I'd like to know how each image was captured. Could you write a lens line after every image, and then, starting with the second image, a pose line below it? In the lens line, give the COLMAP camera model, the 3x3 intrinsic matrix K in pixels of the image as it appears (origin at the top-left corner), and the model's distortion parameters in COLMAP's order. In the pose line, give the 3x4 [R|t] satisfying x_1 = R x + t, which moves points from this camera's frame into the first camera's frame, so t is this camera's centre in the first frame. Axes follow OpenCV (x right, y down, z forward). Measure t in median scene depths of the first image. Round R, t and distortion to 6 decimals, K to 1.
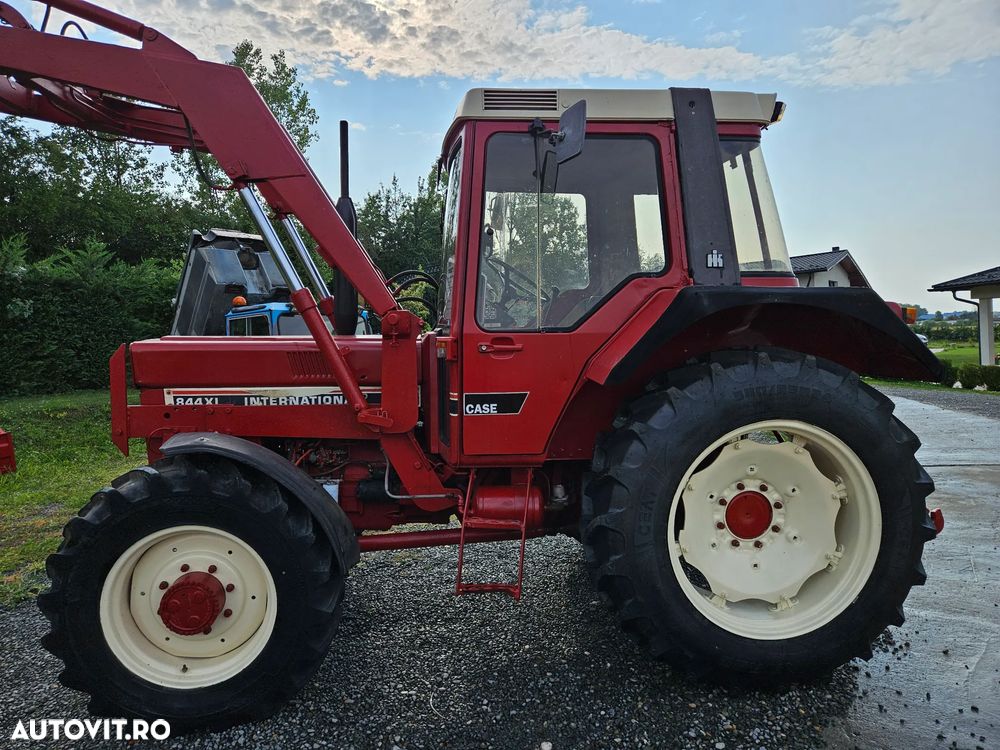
lens RADIAL K [[689.5, 0, 498.0], [0, 689.5, 373.4], [0, 0, 1]] dist [0.080502, -0.074918]
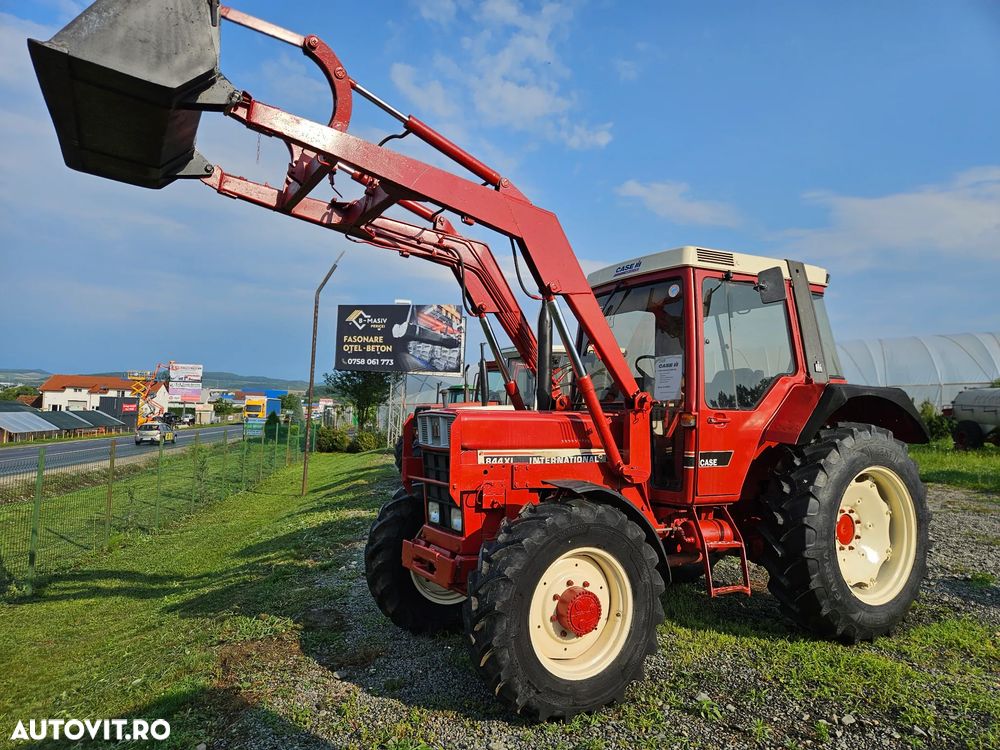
lens RADIAL K [[689.5, 0, 498.0], [0, 689.5, 373.4], [0, 0, 1]] dist [0.080502, -0.074918]
pose [[0.910029, 0.040288, 0.412581, -1.015694], [0.013478, 0.991864, -0.126583, 0.044184], [-0.414325, 0.120755, 0.902083, -0.141241]]
